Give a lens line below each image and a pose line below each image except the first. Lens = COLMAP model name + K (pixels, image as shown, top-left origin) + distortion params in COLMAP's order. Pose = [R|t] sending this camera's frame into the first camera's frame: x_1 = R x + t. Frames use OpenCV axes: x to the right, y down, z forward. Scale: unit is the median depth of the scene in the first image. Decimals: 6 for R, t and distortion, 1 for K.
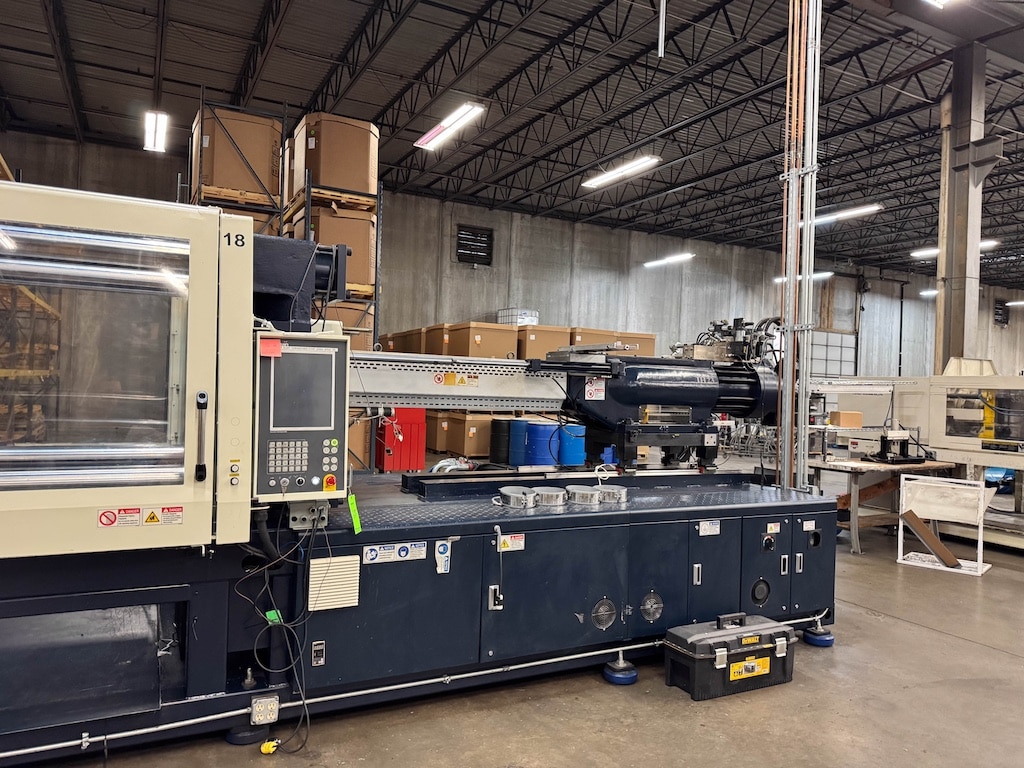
lens RADIAL K [[719.8, 0, 515.3], [0, 719.8, 384.7], [0, 0, 1]] dist [0.080724, -0.113304]
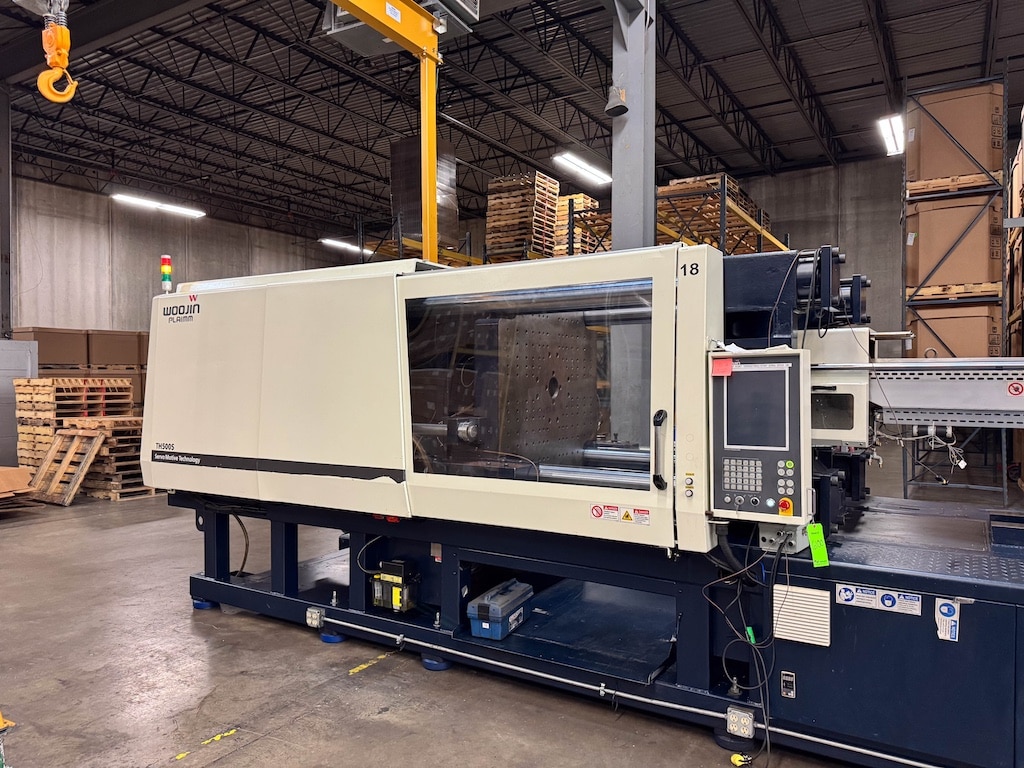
lens RADIAL K [[721.5, 0, 506.3], [0, 721.5, 389.9], [0, 0, 1]] dist [0.079603, -0.115550]
pose [[0.511171, -0.020339, -0.859239, 0.285042], [0.020345, 0.999726, -0.011560, -0.009884], [0.859238, -0.011572, 0.511445, 0.153578]]
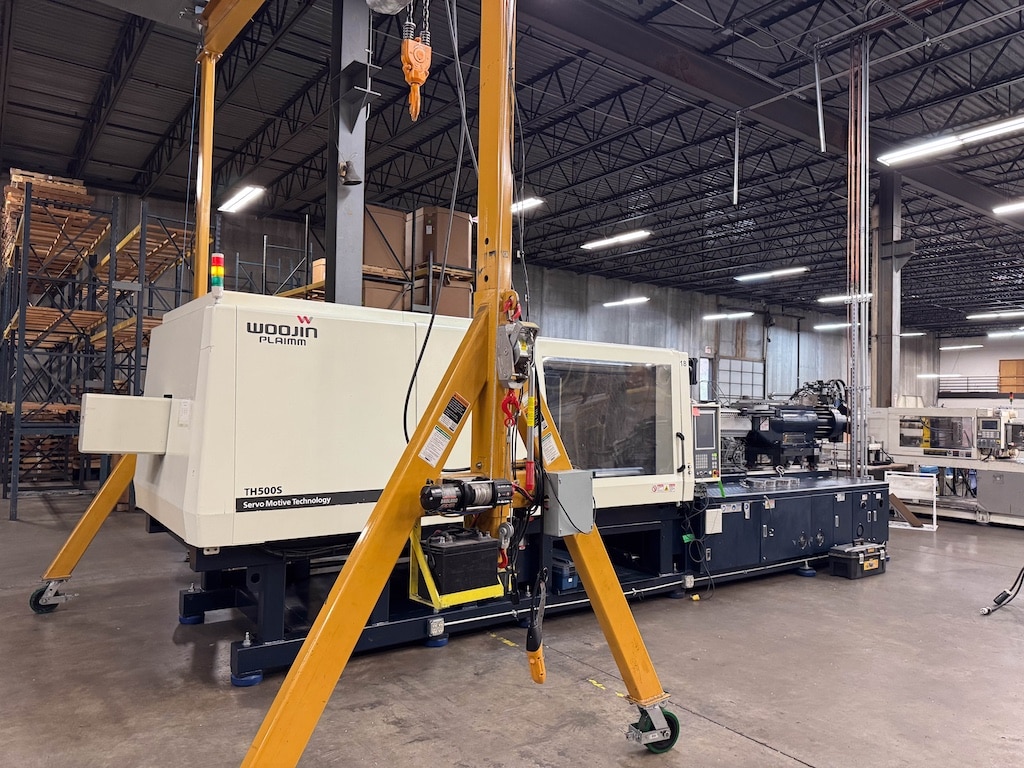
lens RADIAL K [[722.4, 0, 512.0], [0, 722.4, 384.0], [0, 0, 1]] dist [0.062265, -0.118810]
pose [[0.988696, -0.006402, 0.149795, -0.883125], [0.010357, 0.999618, -0.025638, -0.061176], [-0.149573, 0.026900, 0.988385, -0.783614]]
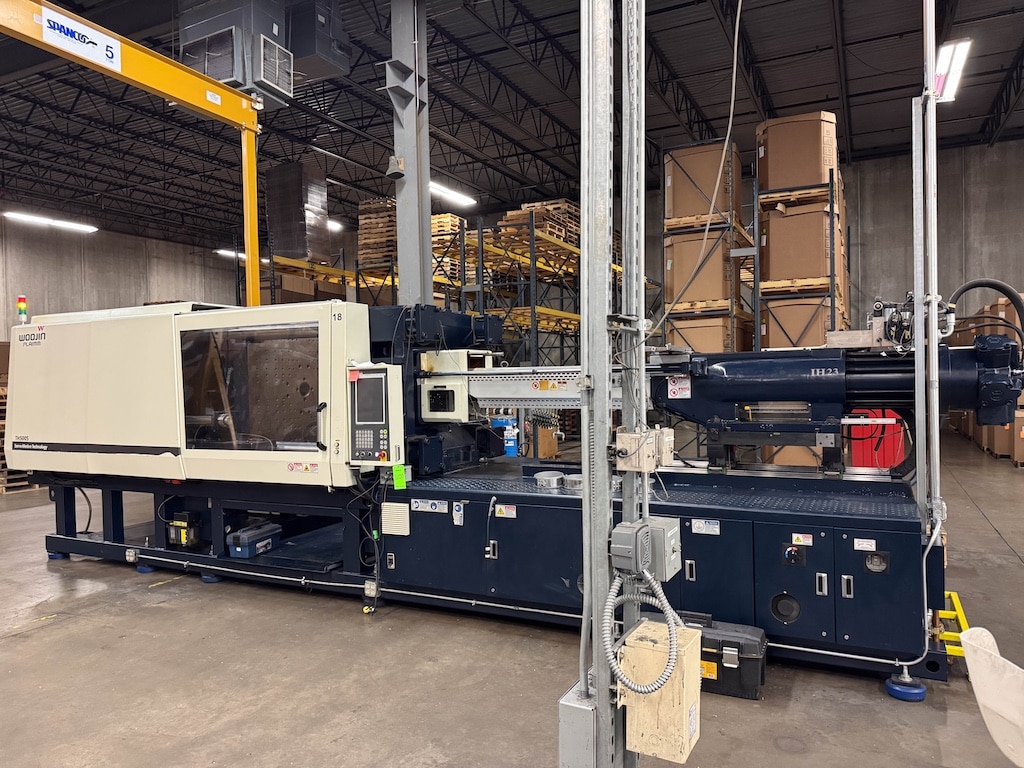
lens RADIAL K [[721.5, 0, 506.3], [0, 721.5, 389.9], [0, 0, 1]] dist [0.079603, -0.115550]
pose [[0.586539, -0.030302, -0.809354, 0.926622], [0.041094, 0.999126, -0.007626, 0.007600], [0.808878, -0.028787, 0.587272, 0.206103]]
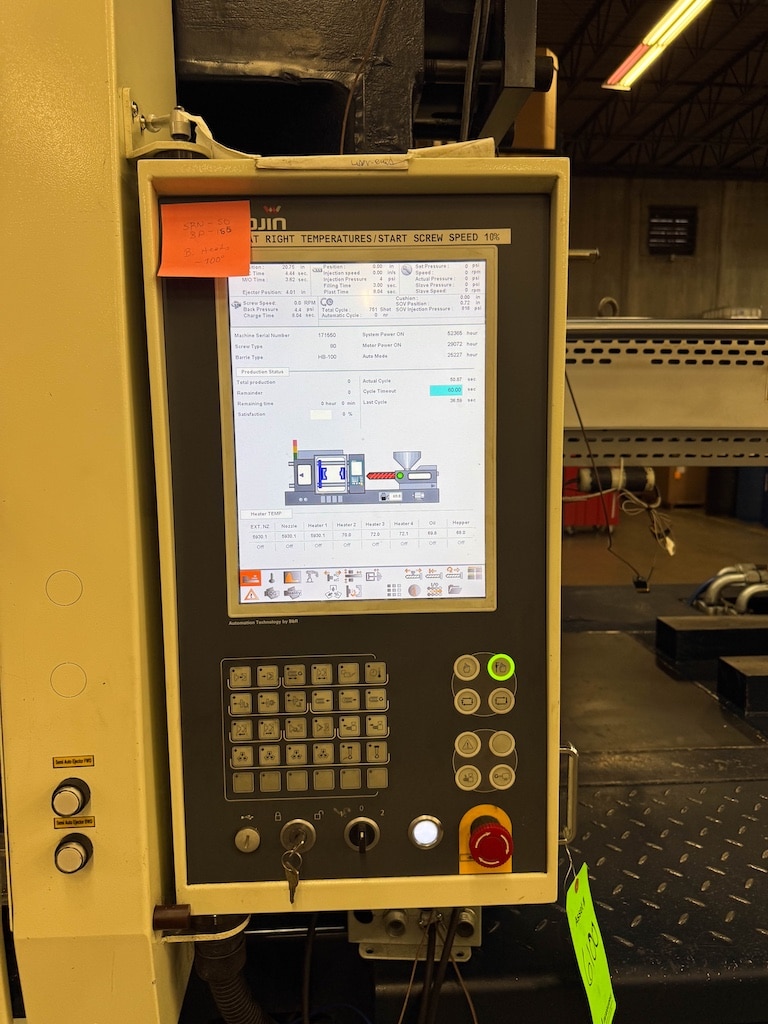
lens RADIAL K [[721.8, 0, 374.6], [0, 721.8, 504.5], [0, 0, 1]] dist [0.046609, -0.048270]
pose [[0.914393, 0.015722, -0.404522, -0.148669], [0.034715, 0.992520, 0.117046, 0.001436], [0.403336, -0.121069, 0.907007, 0.596816]]
